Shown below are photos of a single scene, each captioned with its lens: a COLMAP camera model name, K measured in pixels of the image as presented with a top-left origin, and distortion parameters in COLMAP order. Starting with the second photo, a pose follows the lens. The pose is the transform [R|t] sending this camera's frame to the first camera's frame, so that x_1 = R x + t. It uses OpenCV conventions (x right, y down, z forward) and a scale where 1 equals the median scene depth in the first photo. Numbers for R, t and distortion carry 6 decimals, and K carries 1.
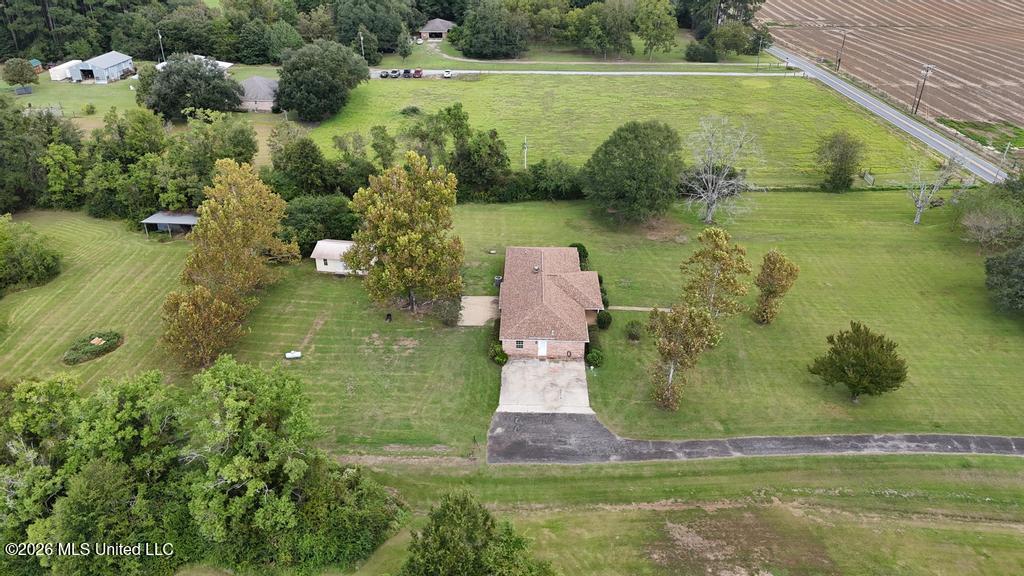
lens RADIAL K [[747.1, 0, 512.0], [0, 747.1, 288.0], [0, 0, 1]] dist [0.042831, -0.004362]
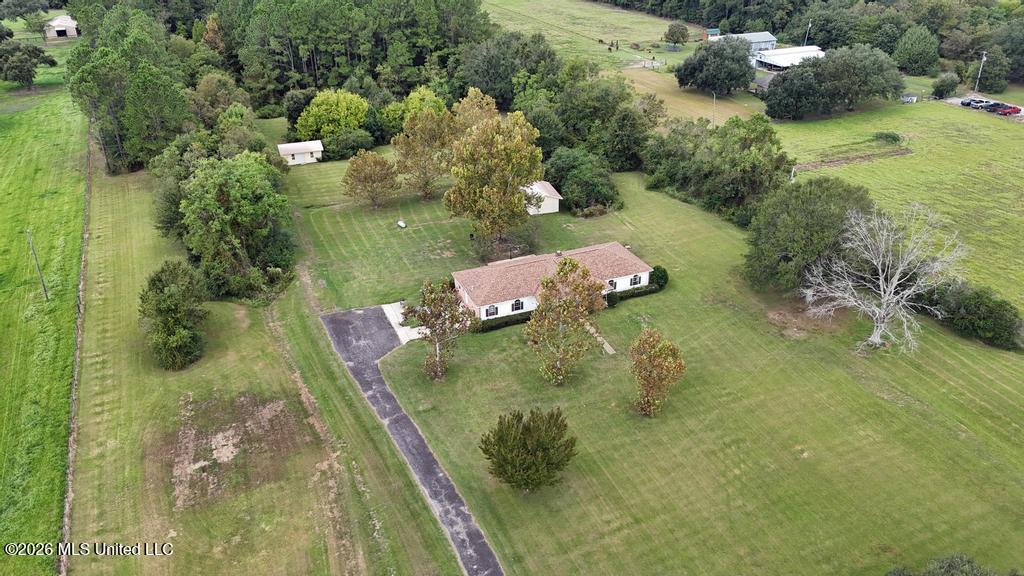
lens RADIAL K [[747.1, 0, 512.0], [0, 747.1, 288.0], [0, 0, 1]] dist [0.042831, -0.004362]
pose [[0.412730, 0.423281, -0.806528, 1.074577], [-0.422218, 0.873495, 0.242362, -0.257605], [0.807085, 0.240500, 0.539234, 0.497566]]
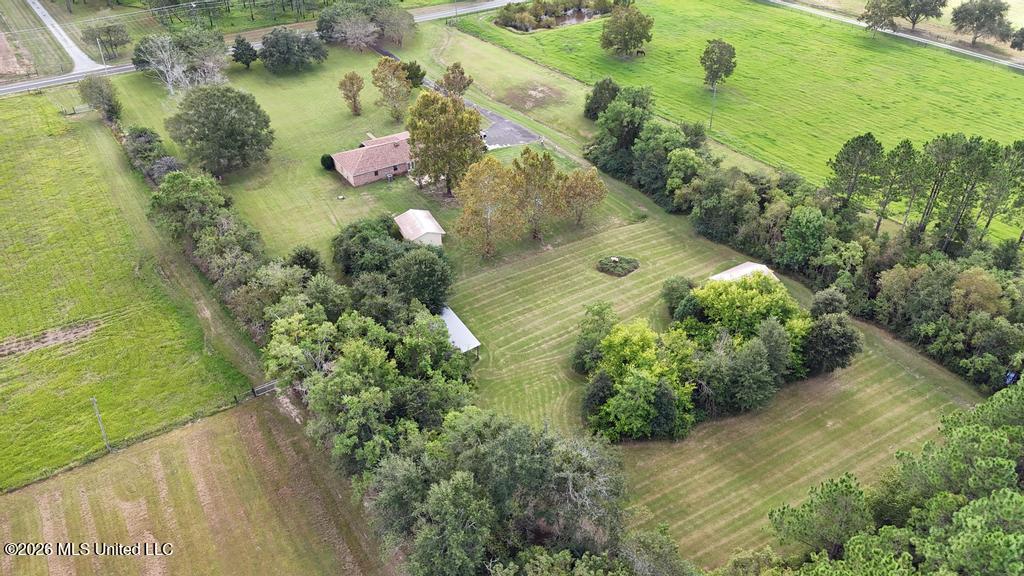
lens RADIAL K [[747.1, 0, 512.0], [0, 747.1, 288.0], [0, 0, 1]] dist [0.042831, -0.004362]
pose [[-0.571676, -0.480063, 0.665376, -1.533160], [0.388232, 0.556158, 0.734823, -1.090040], [-0.722816, 0.678401, -0.131566, 1.526330]]
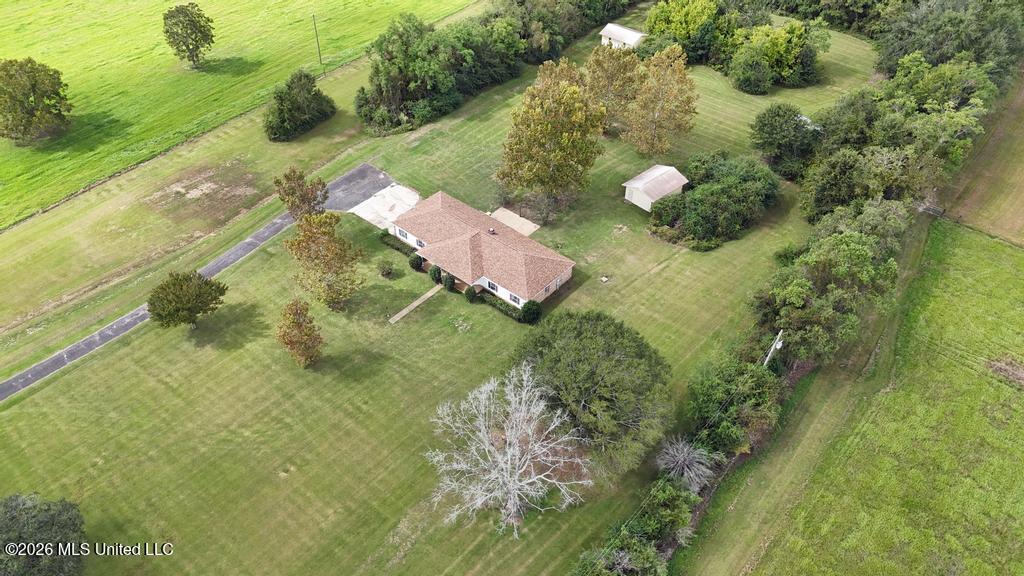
lens RADIAL K [[747.1, 0, 512.0], [0, 747.1, 288.0], [0, 0, 1]] dist [0.042831, -0.004362]
pose [[-0.625431, 0.521900, -0.580048, 0.824934], [-0.376804, 0.448946, 0.810226, -1.053965], [0.683268, 0.725305, -0.084131, 1.450986]]
